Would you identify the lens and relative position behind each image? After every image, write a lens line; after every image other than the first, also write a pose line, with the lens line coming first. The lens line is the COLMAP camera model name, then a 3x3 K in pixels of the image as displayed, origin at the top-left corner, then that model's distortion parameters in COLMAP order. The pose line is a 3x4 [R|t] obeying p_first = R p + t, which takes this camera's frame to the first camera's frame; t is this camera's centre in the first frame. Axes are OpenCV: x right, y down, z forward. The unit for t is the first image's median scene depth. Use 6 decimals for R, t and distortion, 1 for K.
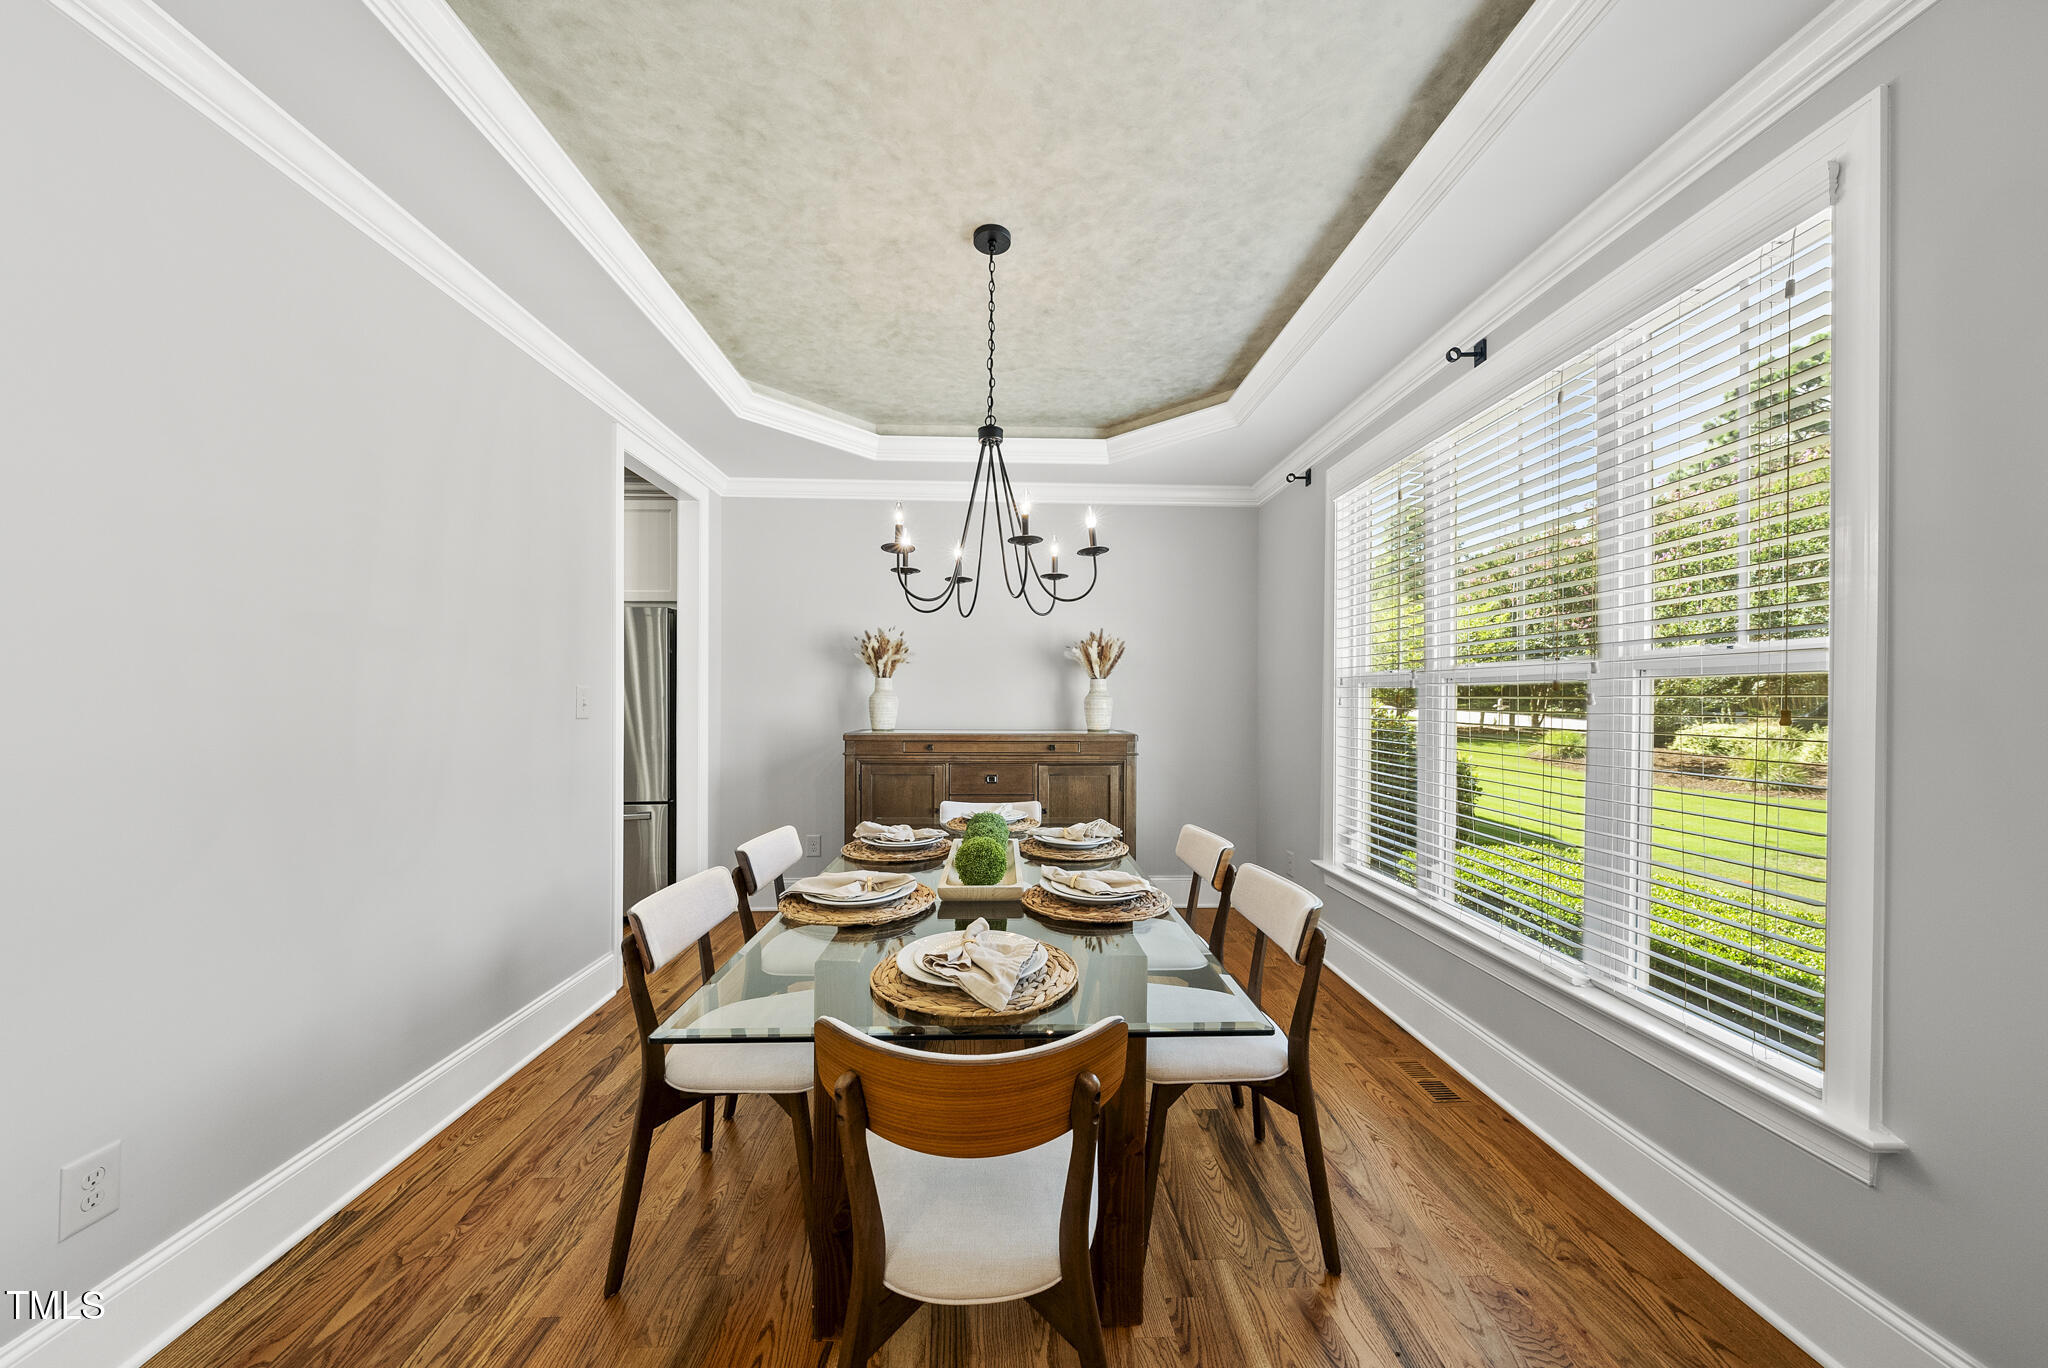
lens RADIAL K [[706.1, 0, 1026.8], [0, 706.1, 695.3], [0, 0, 1]] dist [-0.000971, 0.000259]
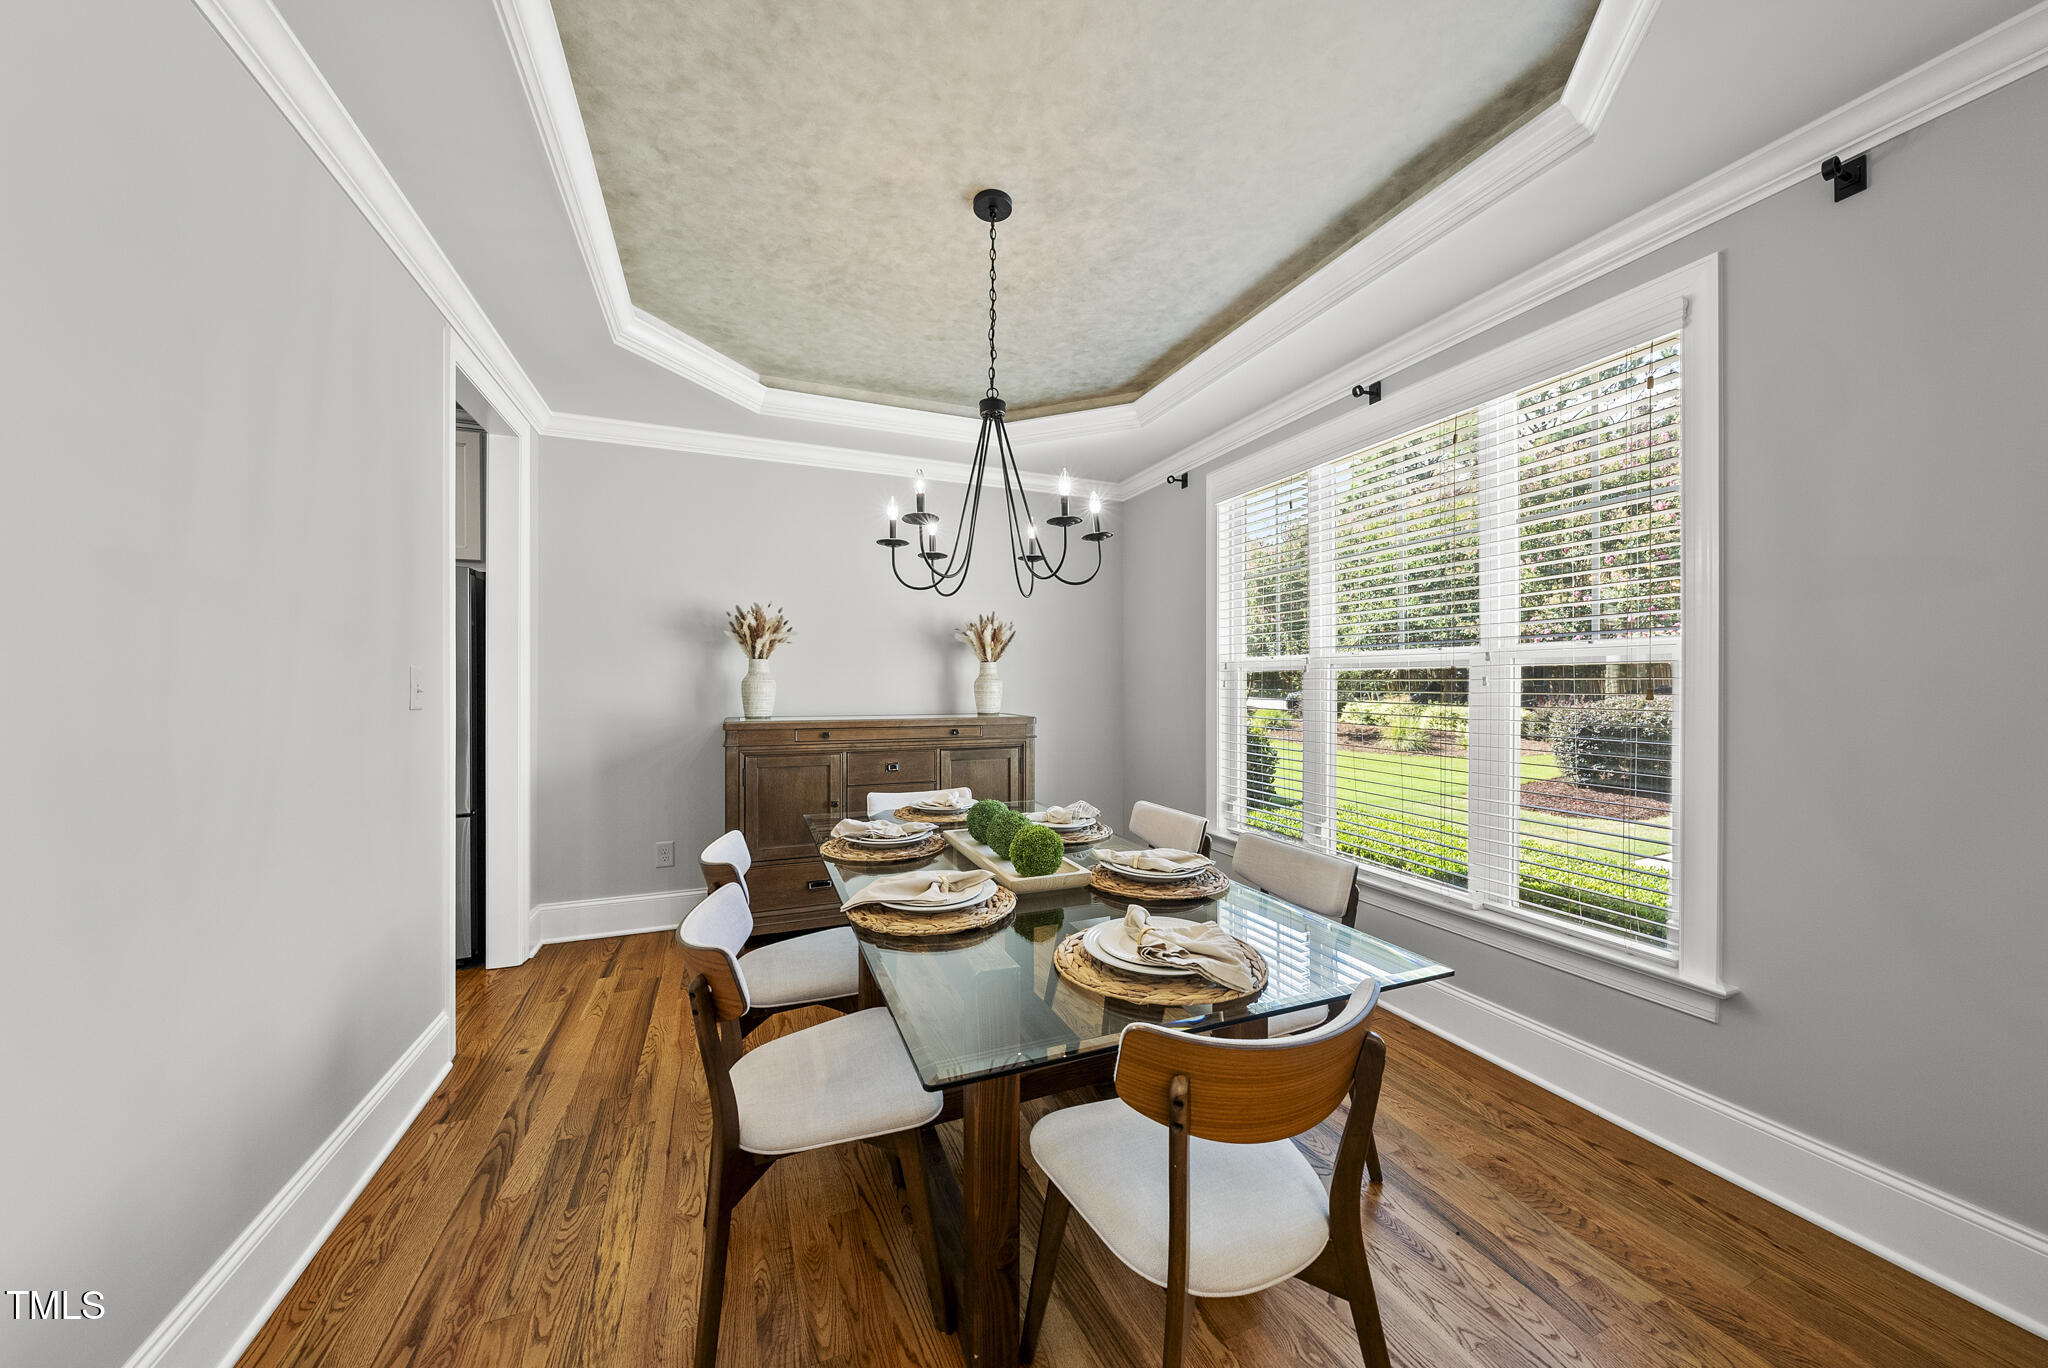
lens RADIAL K [[706.1, 0, 1027.3], [0, 706.1, 677.6], [0, 0, 1]] dist [-0.000971, 0.000259]
pose [[0.939438, -0.000196, 0.342719, -0.305168], [0.000724, 0.999999, -0.001415, 0.000241], [-0.342718, 0.001578, 0.939437, 0.071975]]
